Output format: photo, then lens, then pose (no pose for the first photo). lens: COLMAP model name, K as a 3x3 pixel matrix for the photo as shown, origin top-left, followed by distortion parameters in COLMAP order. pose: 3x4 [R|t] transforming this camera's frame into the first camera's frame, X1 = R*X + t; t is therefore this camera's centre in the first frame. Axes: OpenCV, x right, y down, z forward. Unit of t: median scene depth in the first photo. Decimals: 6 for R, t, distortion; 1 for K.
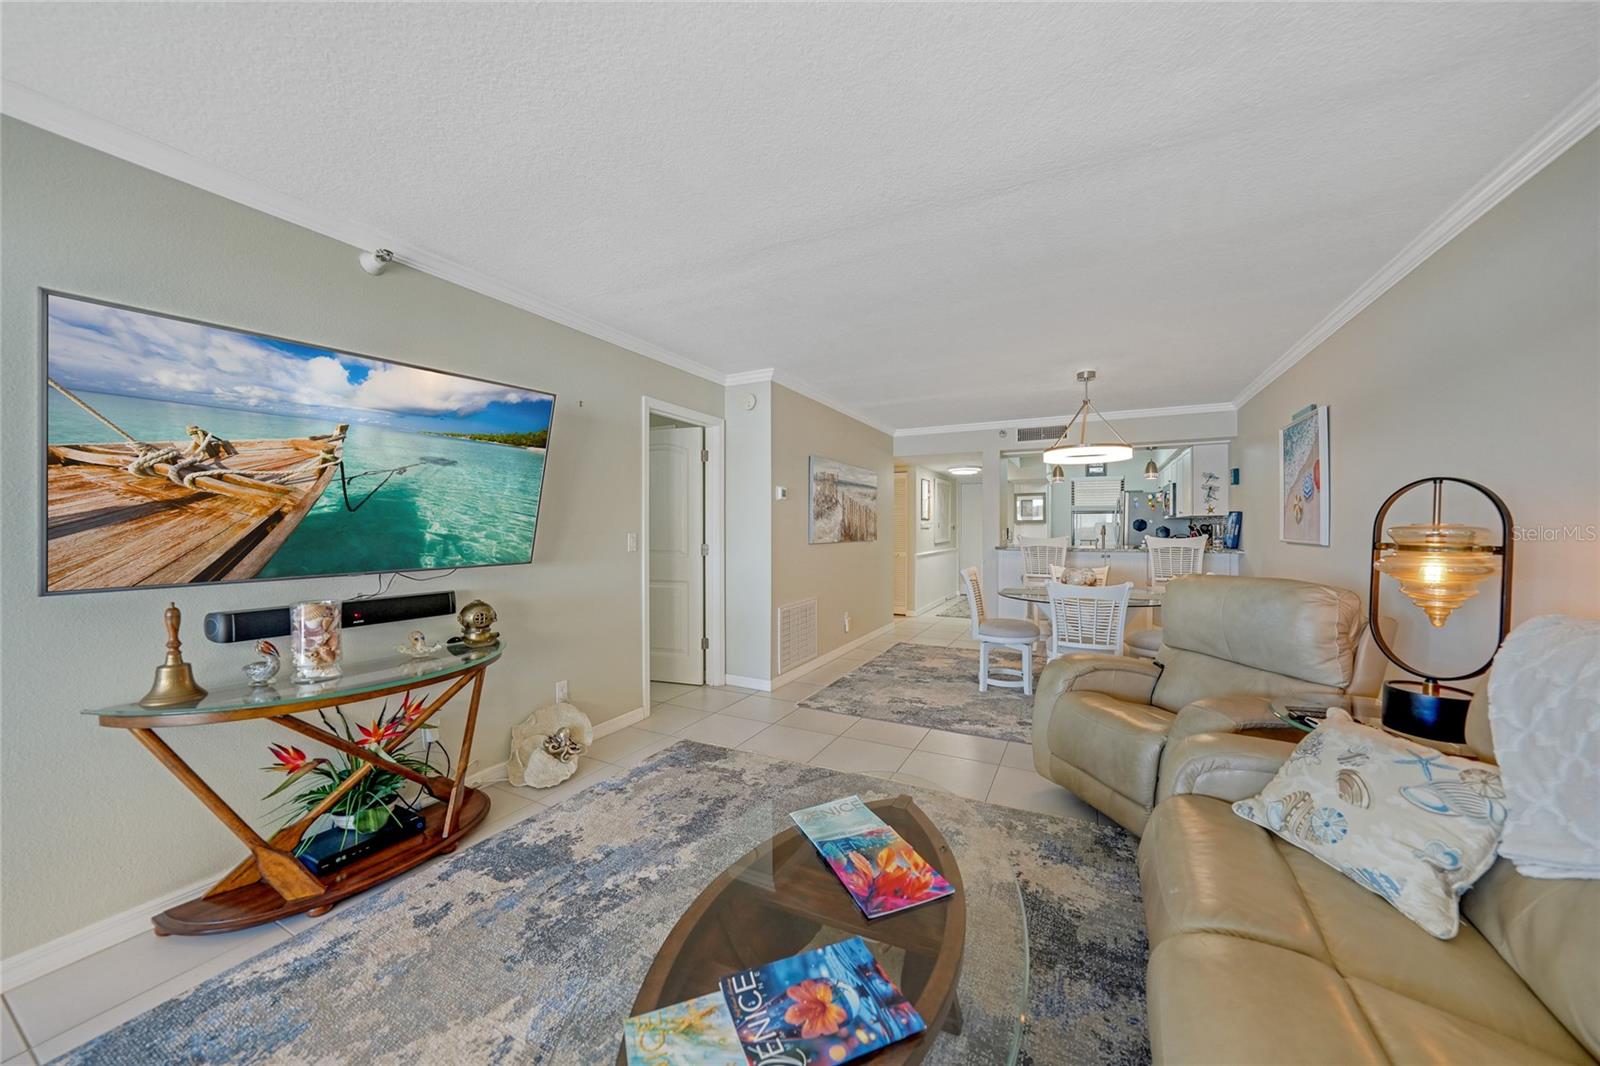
lens RADIAL K [[559.5, 0, 804.6], [0, 559.5, 527.9], [0, 0, 1]] dist [-0.025200, 0.005461]
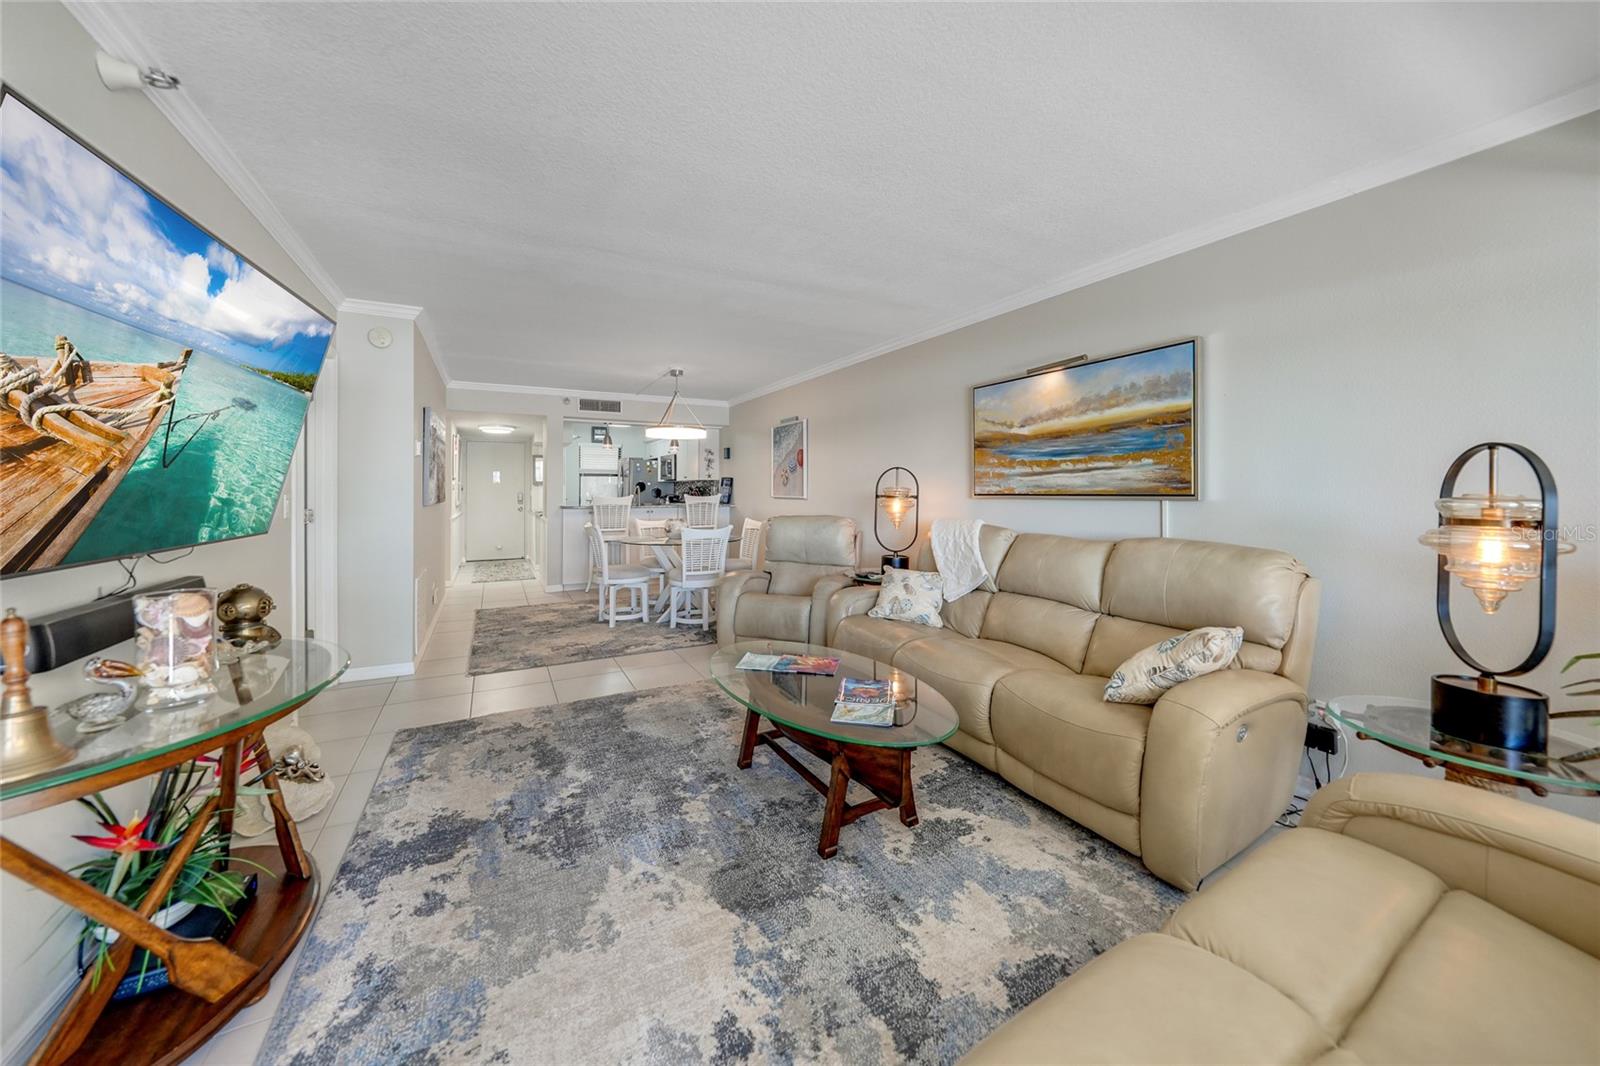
lens RADIAL K [[585.2, 0, 805.0], [0, 585.2, 469.0], [0, 0, 1]] dist [0.000895, 0.000189]
pose [[0.562819, 0.024579, 0.826215, -1.036954], [0.003724, 0.999472, -0.032270, -0.002753], [-0.826572, 0.021239, 0.562430, -0.100601]]
